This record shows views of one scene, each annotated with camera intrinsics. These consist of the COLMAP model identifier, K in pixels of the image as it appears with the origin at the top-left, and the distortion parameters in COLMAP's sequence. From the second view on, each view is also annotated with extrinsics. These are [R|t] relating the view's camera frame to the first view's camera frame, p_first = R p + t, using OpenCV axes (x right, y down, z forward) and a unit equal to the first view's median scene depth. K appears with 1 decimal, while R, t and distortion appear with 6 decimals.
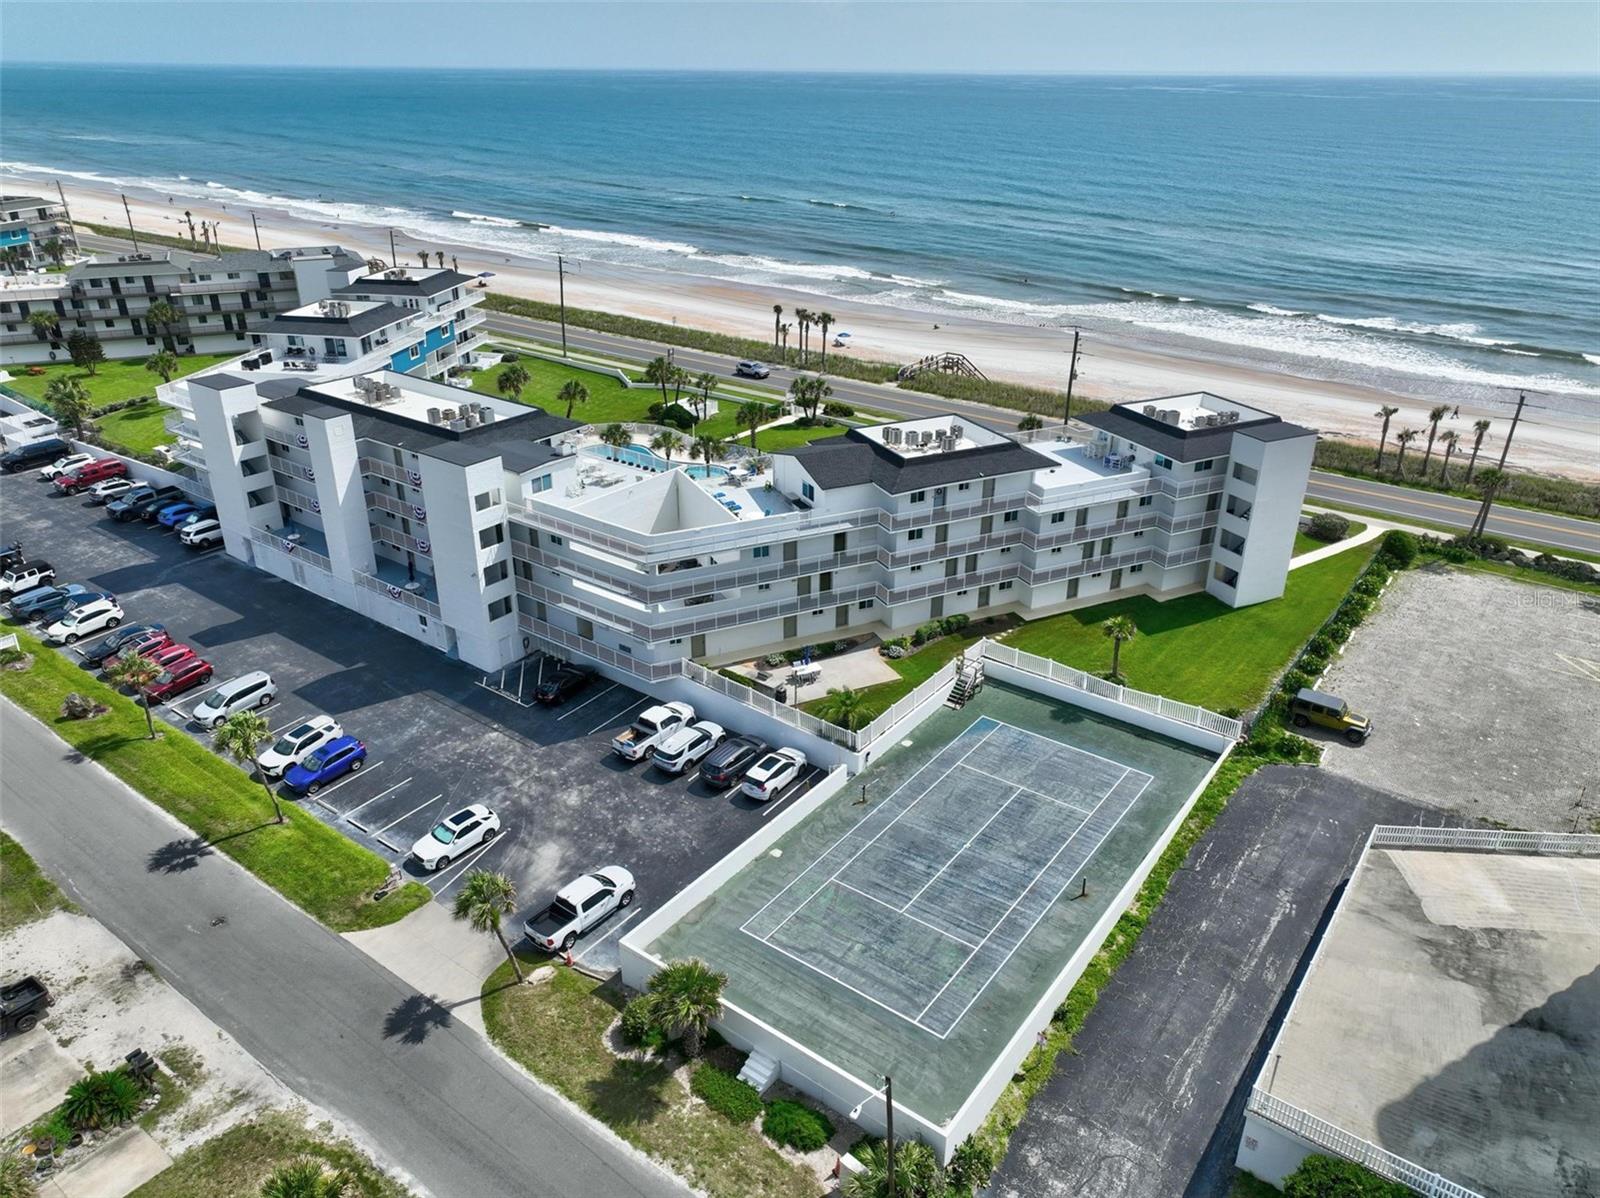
lens RADIAL K [[1129.6, 0, 799.5], [0, 1129.6, 601.2], [0, 0, 1]] dist [-0.001804, 0.019024]
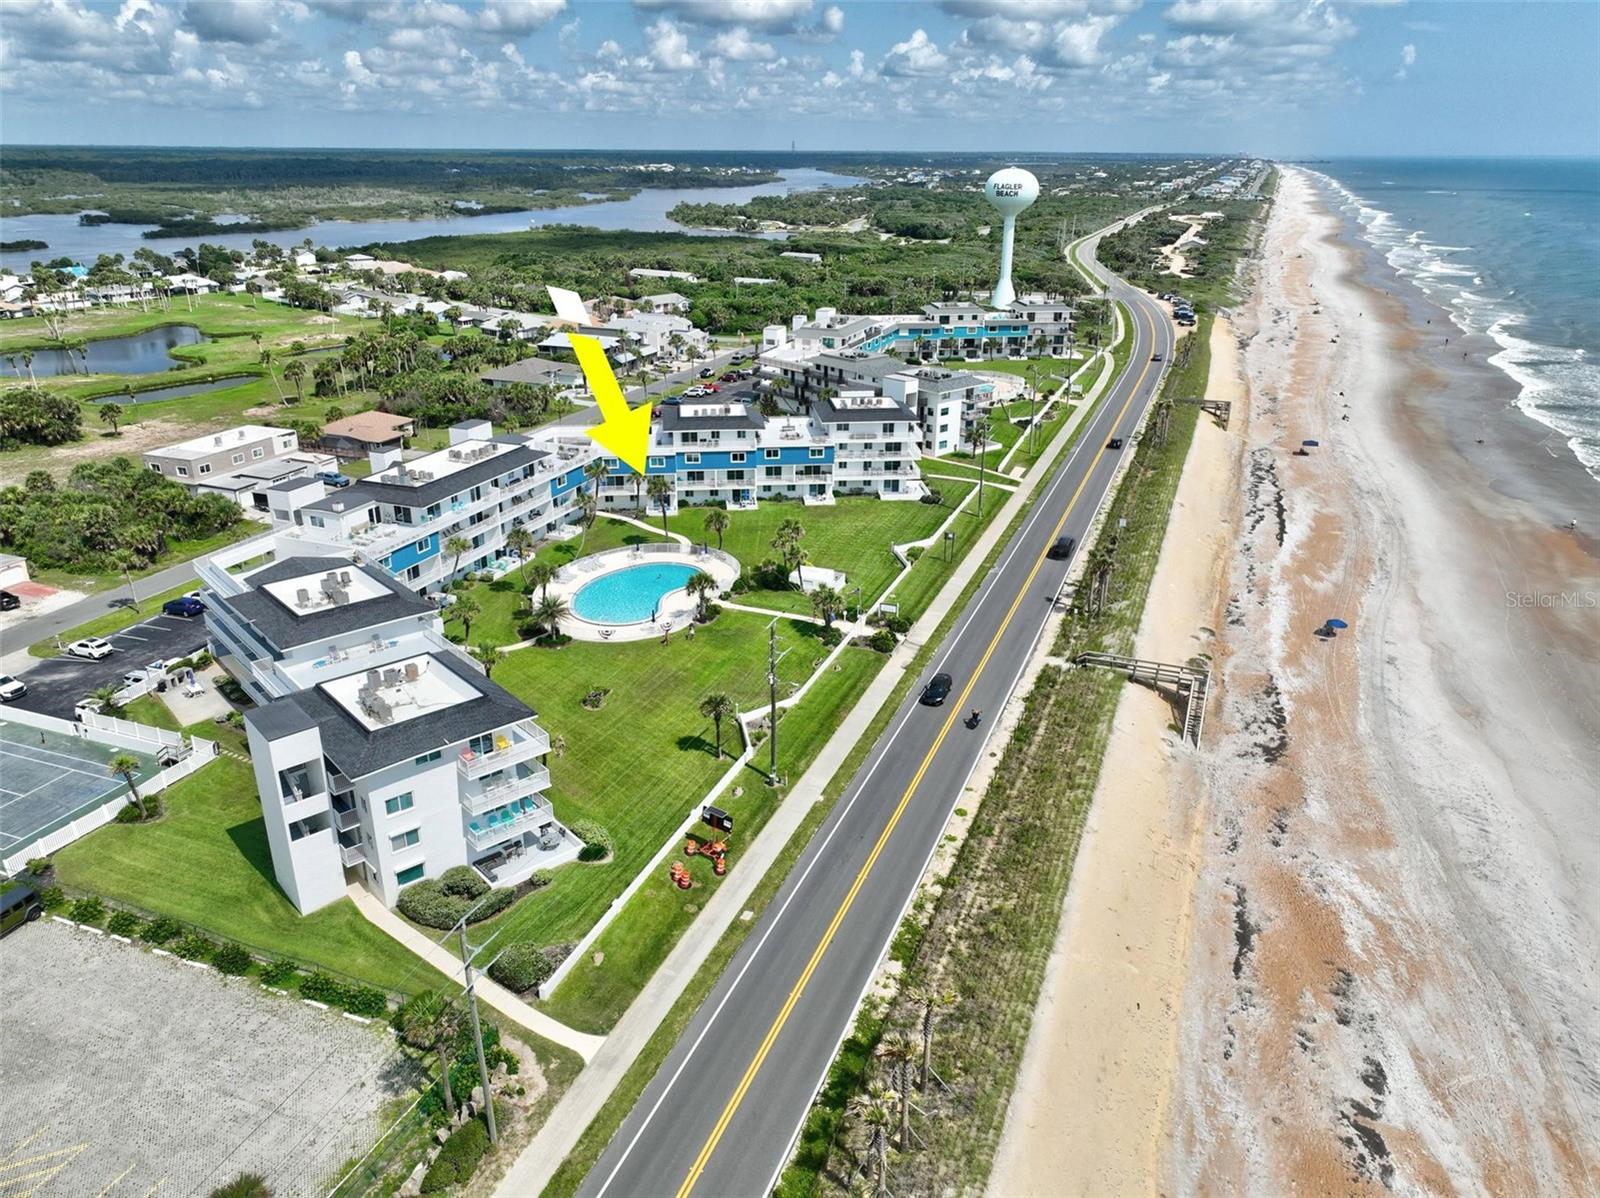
lens RADIAL K [[1129.6, 0, 804.8], [0, 1129.6, 602.7], [0, 0, 1]] dist [-0.001804, 0.019024]
pose [[0.268692, 0.356823, -0.894697, 1.150013], [-0.417040, 0.880376, 0.225868, -0.536381], [0.868264, 0.312435, 0.385359, 0.881811]]
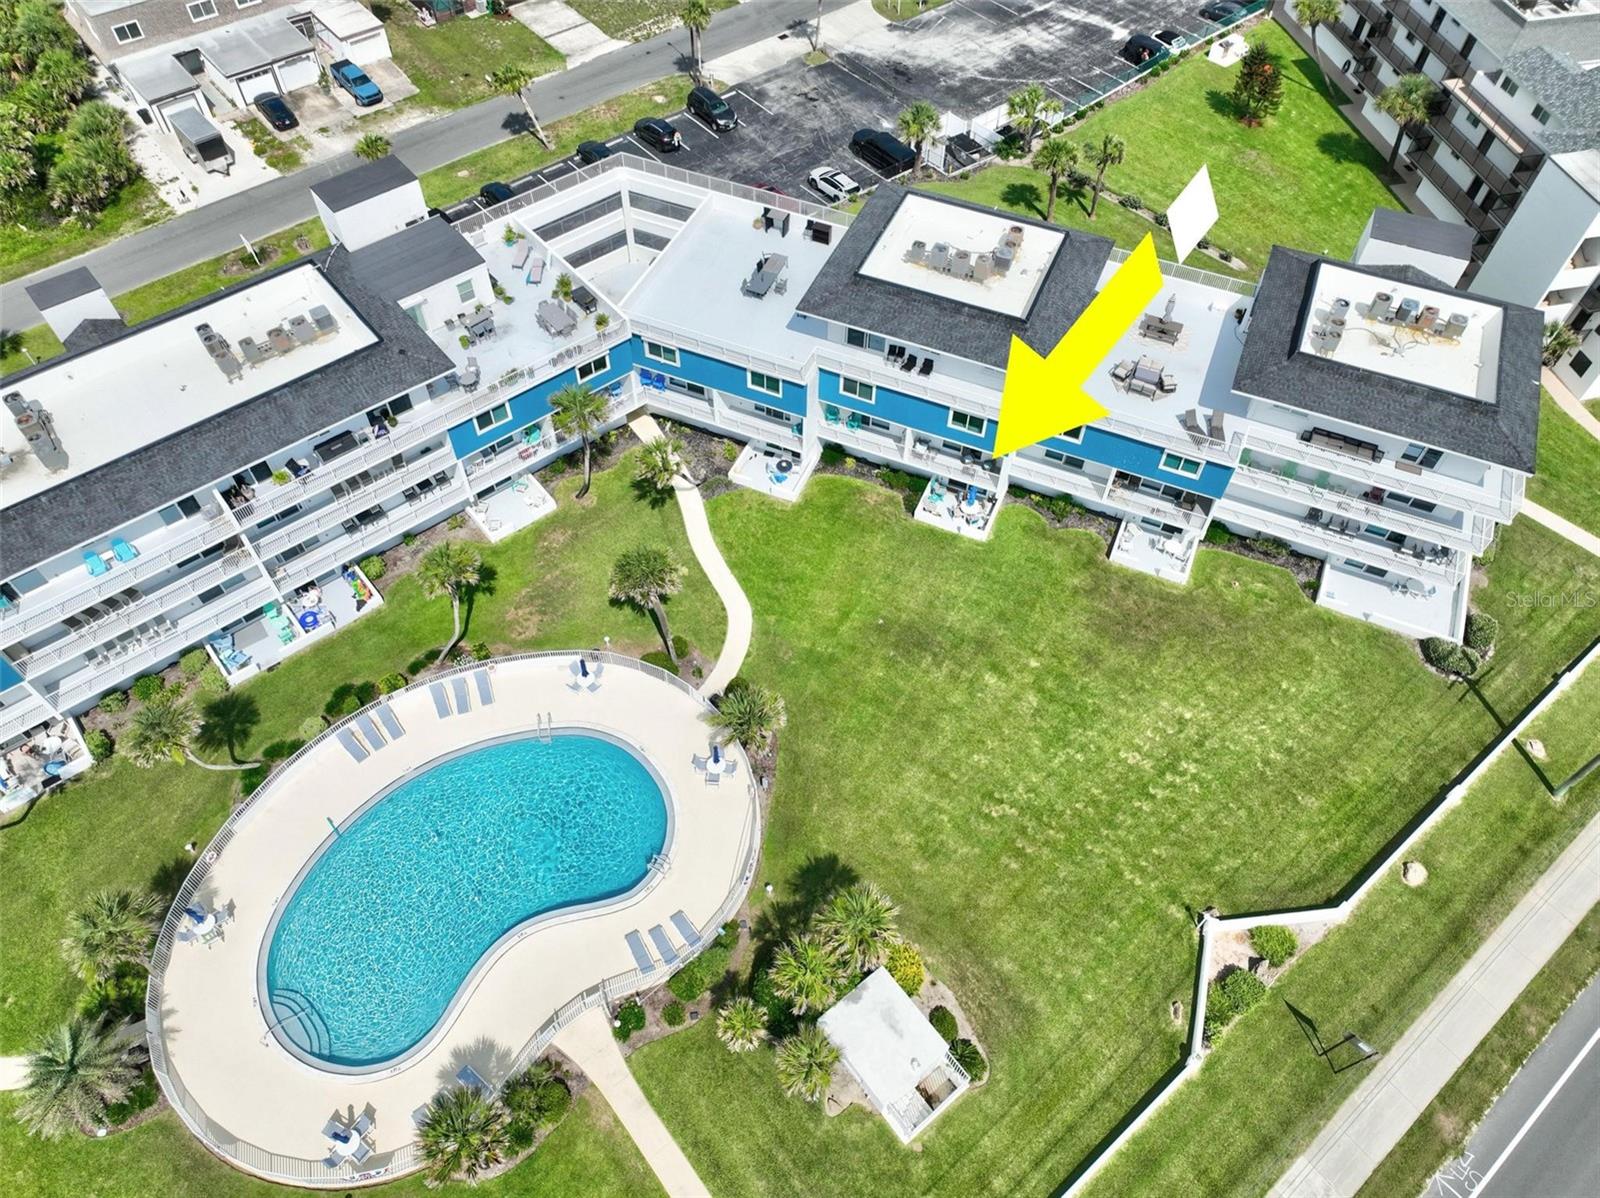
lens RADIAL K [[1129.6, 0, 798.7], [0, 1129.6, 612.2], [0, 0, 1]] dist [-0.001804, 0.019024]
pose [[-0.239380, 0.775746, -0.583879, 0.017022], [-0.430179, 0.454378, 0.780055, -0.721176], [0.870427, 0.437902, 0.224941, 1.196959]]
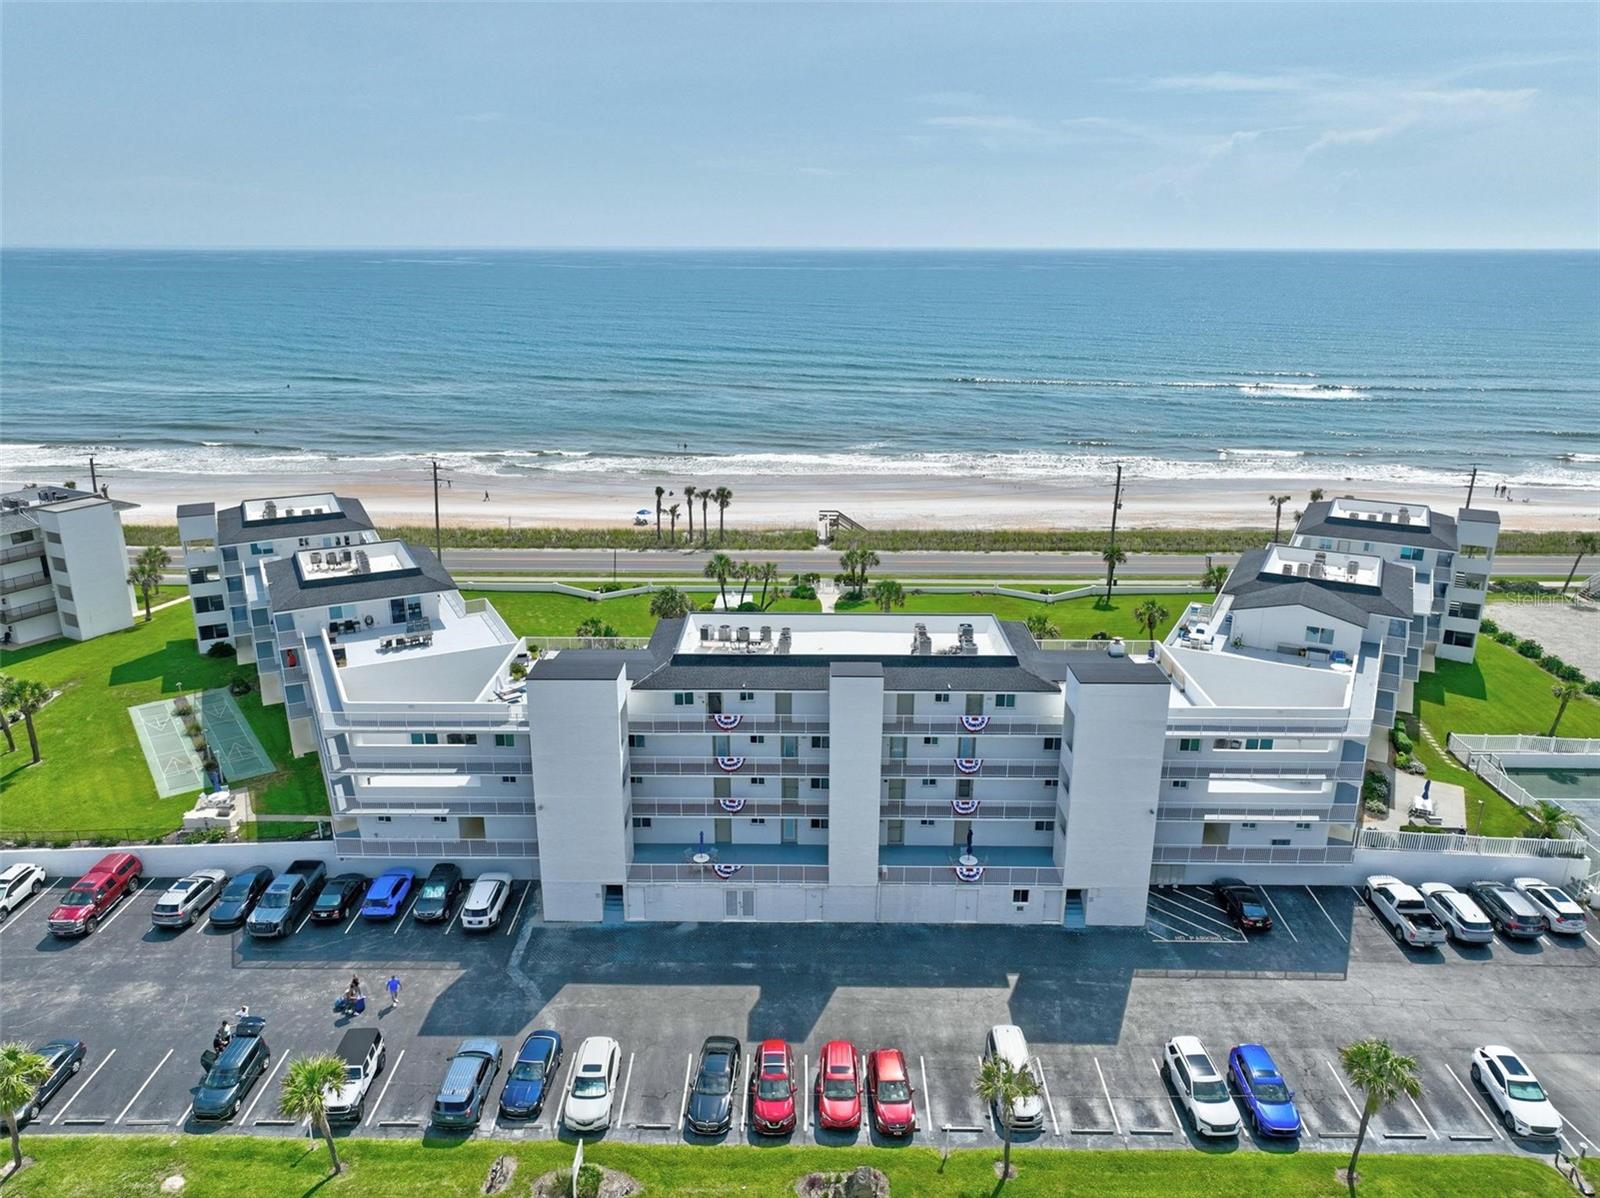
lens RADIAL K [[1129.6, 0, 801.7], [0, 1129.6, 600.9], [0, 0, 1]] dist [-0.001804, 0.019024]
pose [[0.806082, -0.183767, 0.562549, -0.788702], [0.257244, 0.964869, -0.053415, -0.163984], [-0.532970, 0.187769, 0.825037, 0.353097]]
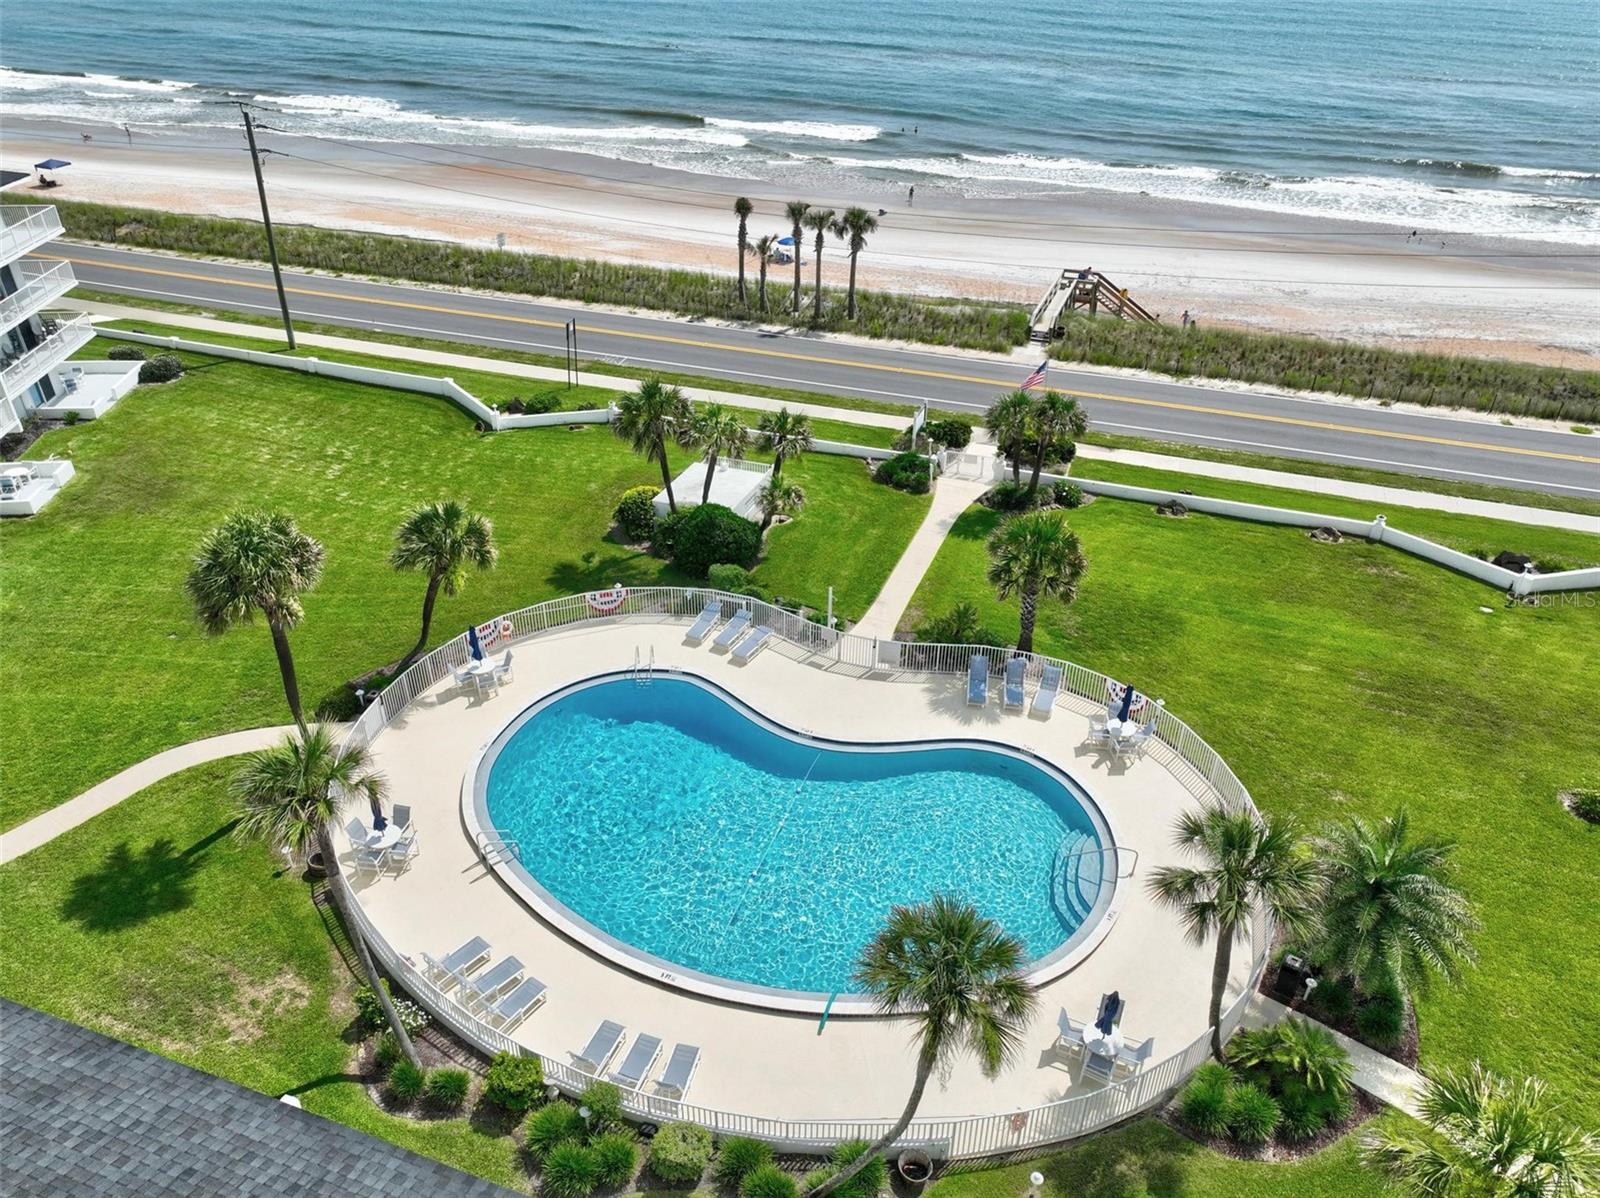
lens RADIAL K [[1129.6, 0, 796.7], [0, 1129.6, 602.3], [0, 0, 1]] dist [-0.001804, 0.019024]
pose [[0.957259, -0.152489, 0.245769, -0.246494], [0.124449, 0.984202, 0.125930, -0.258662], [-0.261090, -0.089962, 0.961113, 0.886808]]
